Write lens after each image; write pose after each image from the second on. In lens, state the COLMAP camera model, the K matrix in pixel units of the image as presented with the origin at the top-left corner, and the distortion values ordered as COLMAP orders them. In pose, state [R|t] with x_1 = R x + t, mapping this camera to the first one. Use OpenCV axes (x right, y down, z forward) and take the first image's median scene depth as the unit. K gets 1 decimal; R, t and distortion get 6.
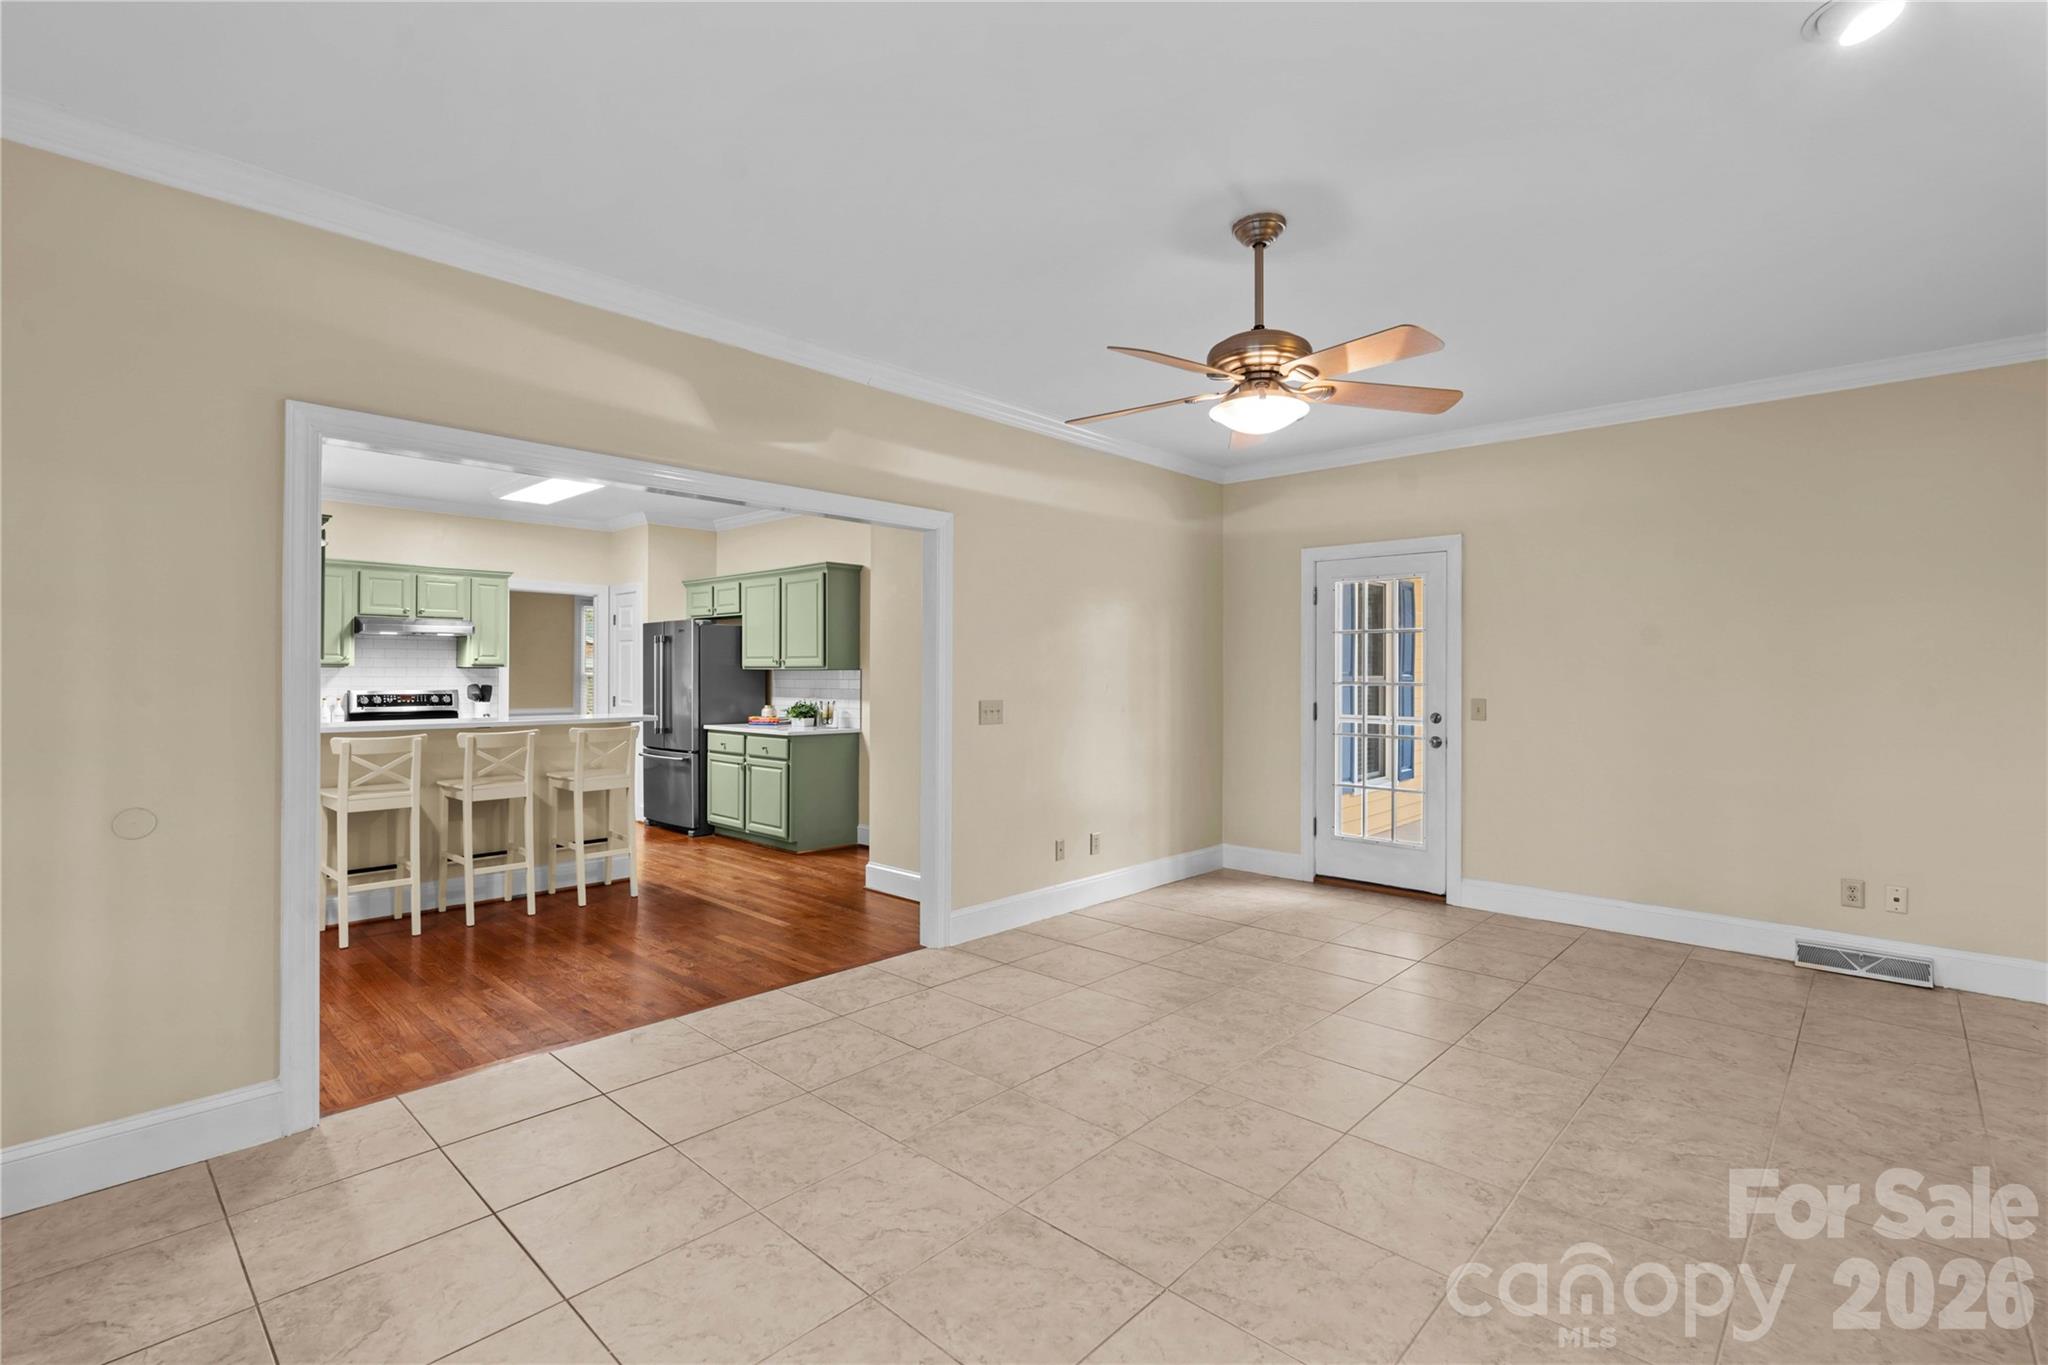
lens RADIAL K [[928.7, 0, 1016.9], [0, 928.7, 675.3], [0, 0, 1]] dist [-0.005868, -0.000498]
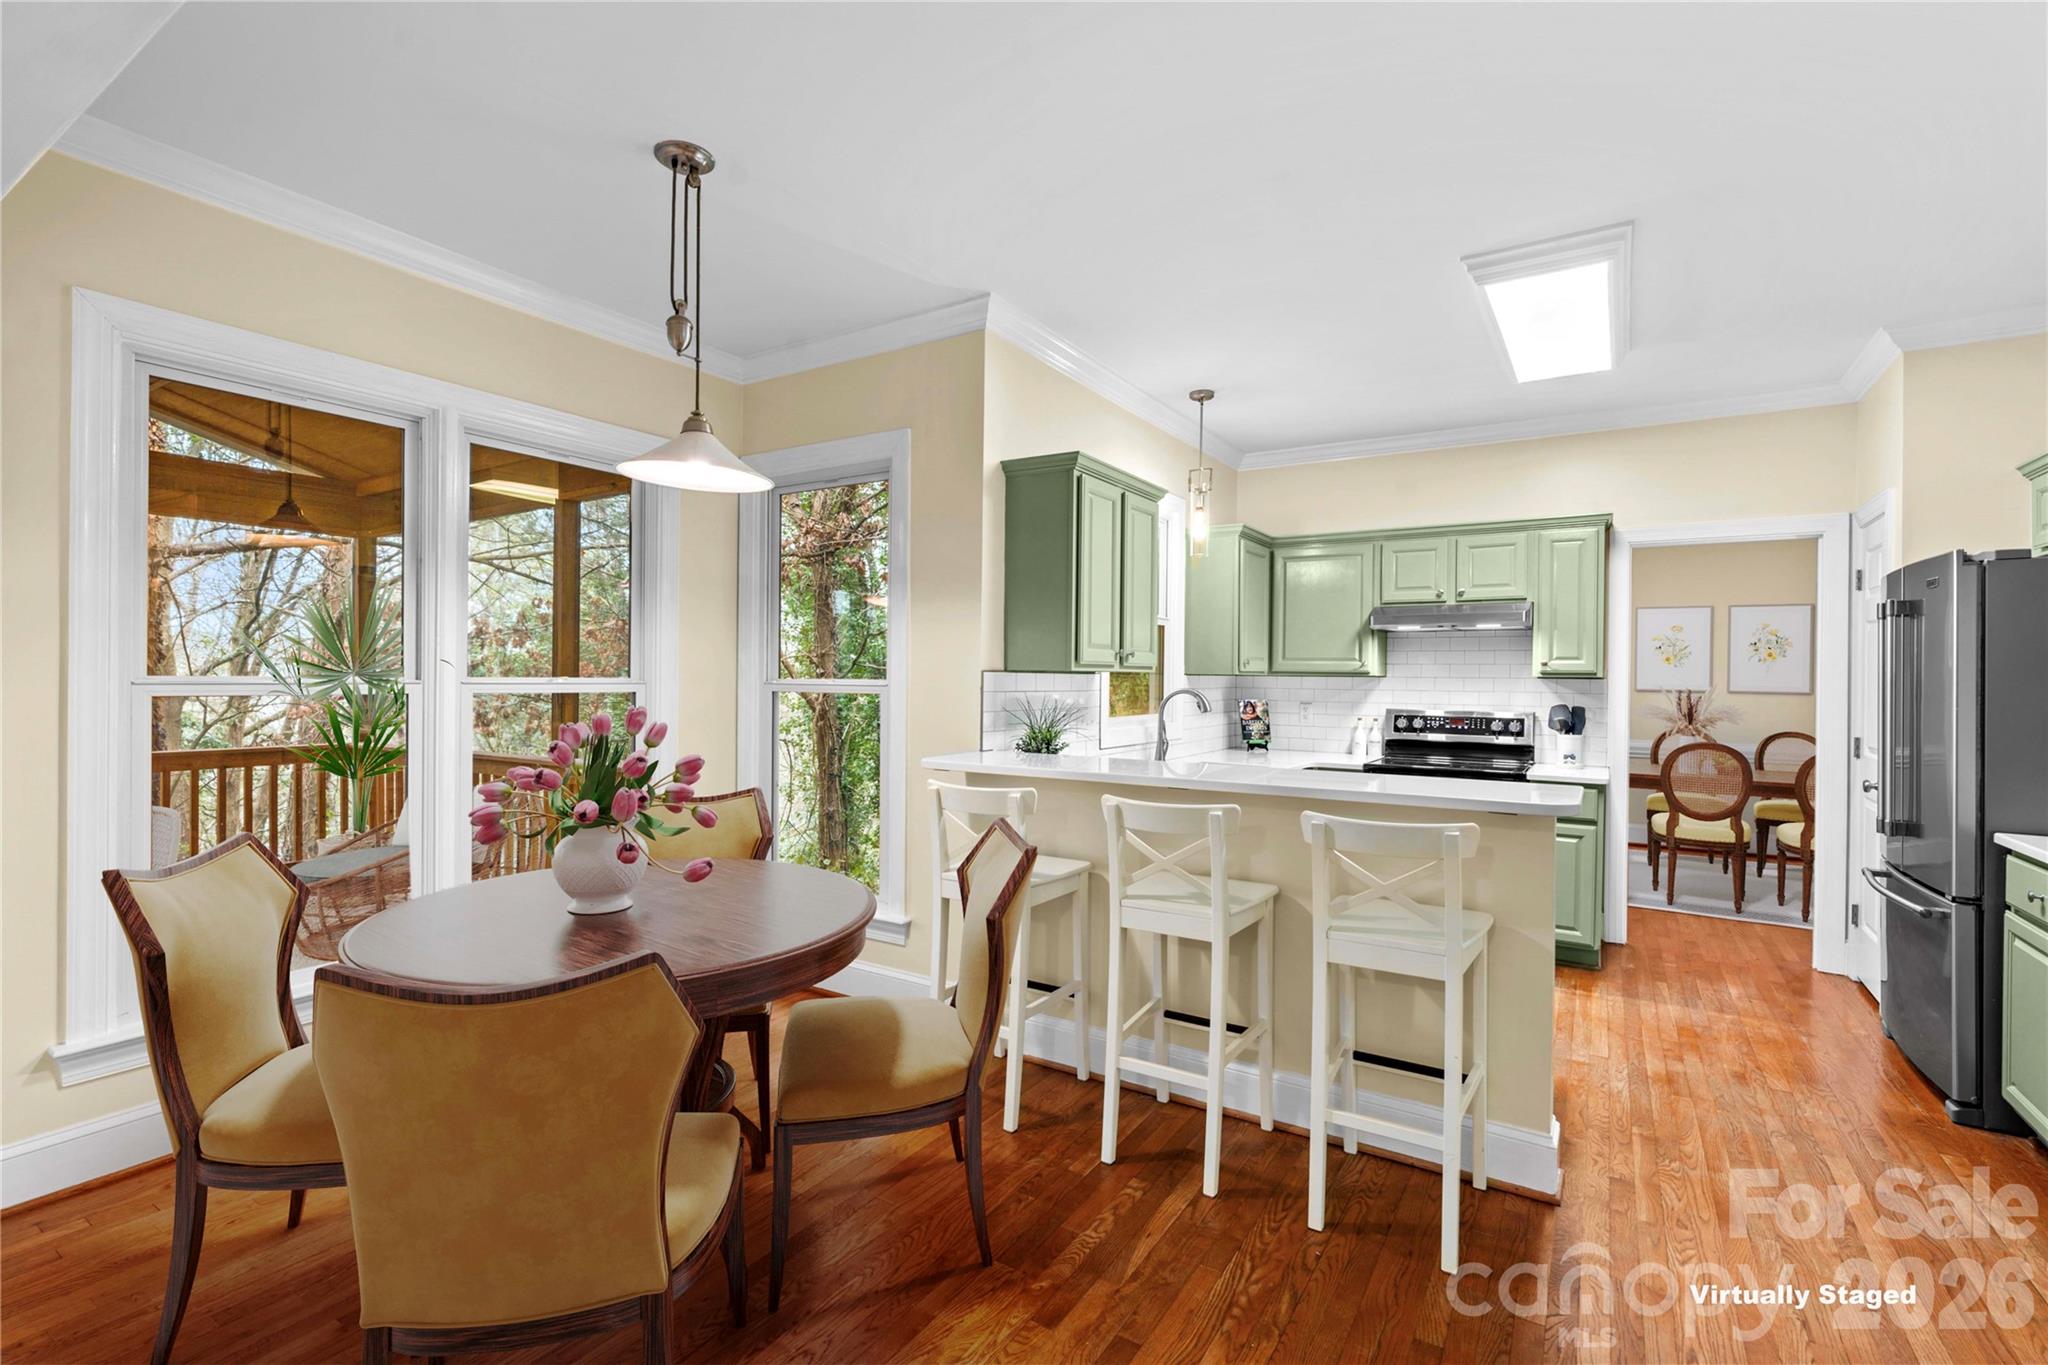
lens RADIAL K [[928.7, 0, 1014.6], [0, 928.7, 681.4], [0, 0, 1]] dist [-0.005868, -0.000498]
pose [[0.175240, 0.003390, -0.984520, -0.044879], [-0.014823, 0.999890, 0.000804, -0.001225], [0.984414, 0.014452, 0.175271, 0.554260]]
